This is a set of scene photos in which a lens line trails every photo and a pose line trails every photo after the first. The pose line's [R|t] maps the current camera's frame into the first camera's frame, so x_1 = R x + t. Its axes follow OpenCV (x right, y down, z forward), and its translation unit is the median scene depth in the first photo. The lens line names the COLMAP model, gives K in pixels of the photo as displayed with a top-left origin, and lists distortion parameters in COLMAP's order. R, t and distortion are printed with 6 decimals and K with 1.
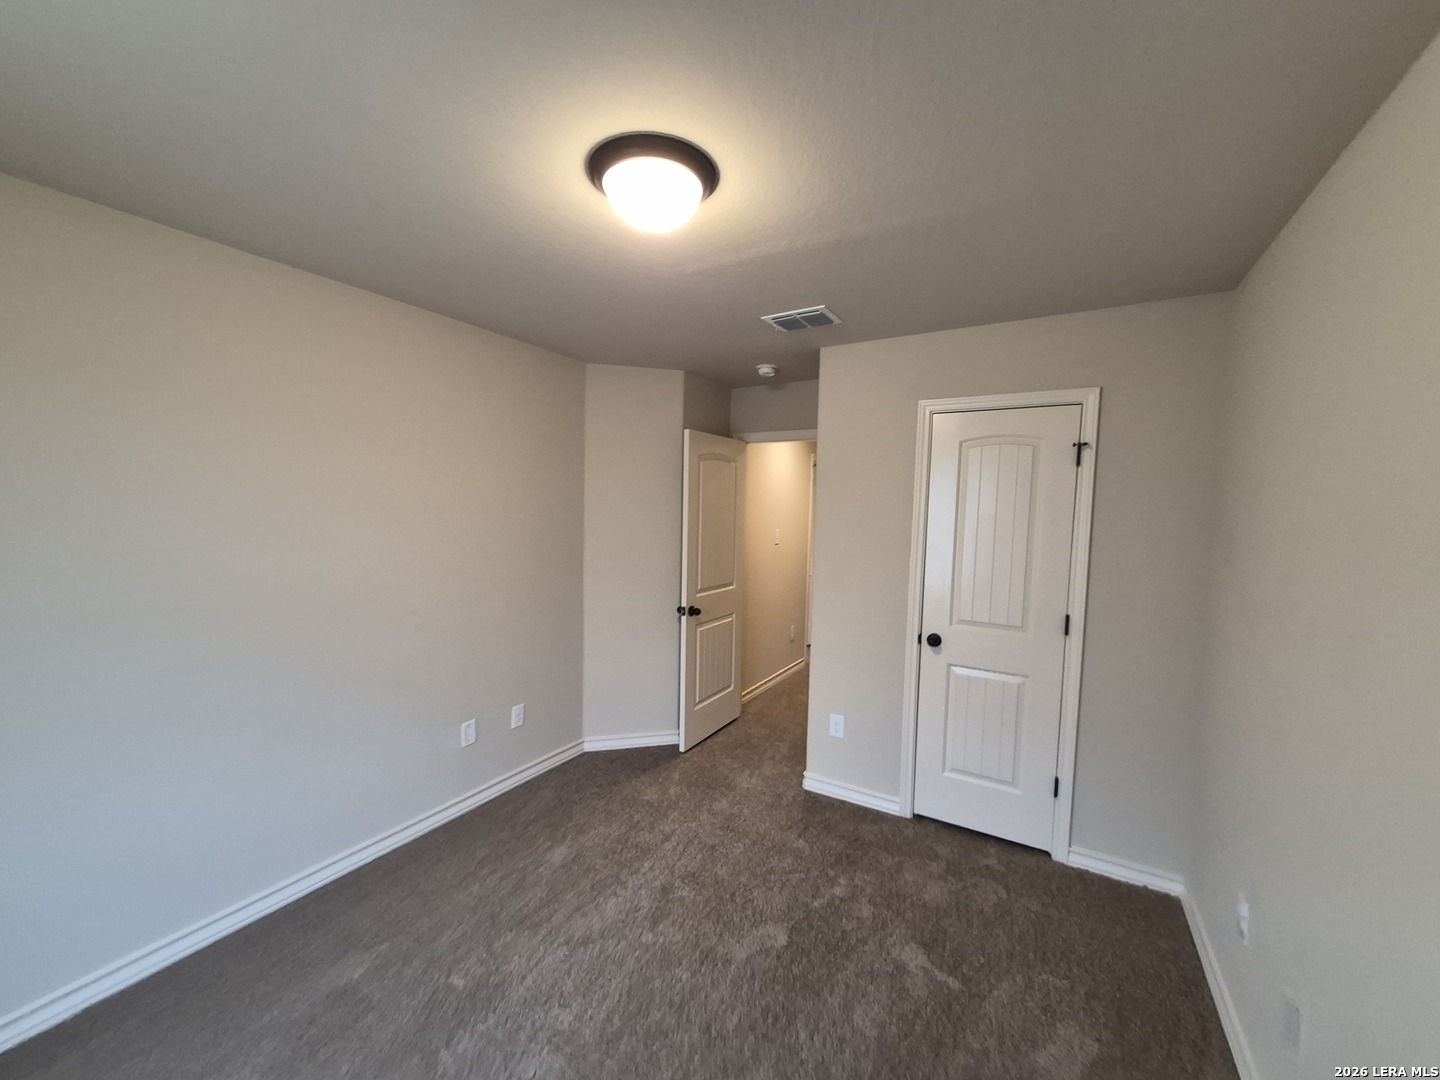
lens RADIAL K [[564.9, 0, 701.9], [0, 564.9, 546.2], [0, 0, 1]] dist [0.006811, 0.000622]
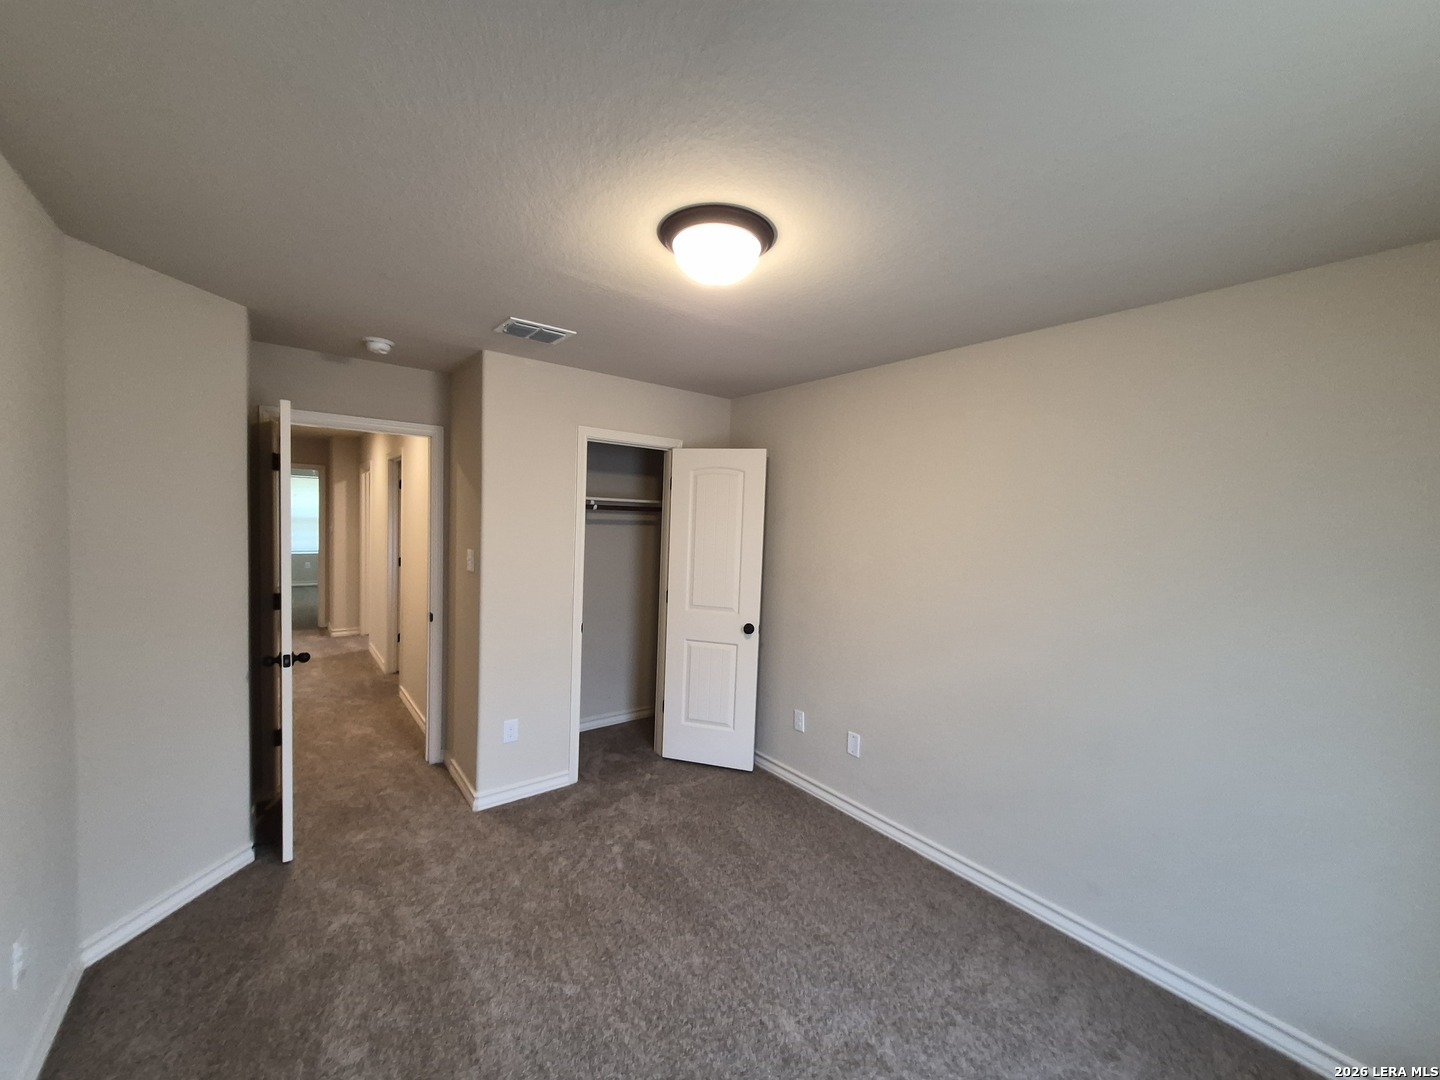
lens RADIAL K [[564.9, 0, 710.0], [0, 564.9, 546.2], [0, 0, 1]] dist [0.006811, 0.000622]
pose [[0.360871, -0.052083, 0.931160, -0.623104], [0.037213, 0.998448, 0.041425, -0.045433], [-0.931873, 0.019702, 0.362250, 0.326533]]
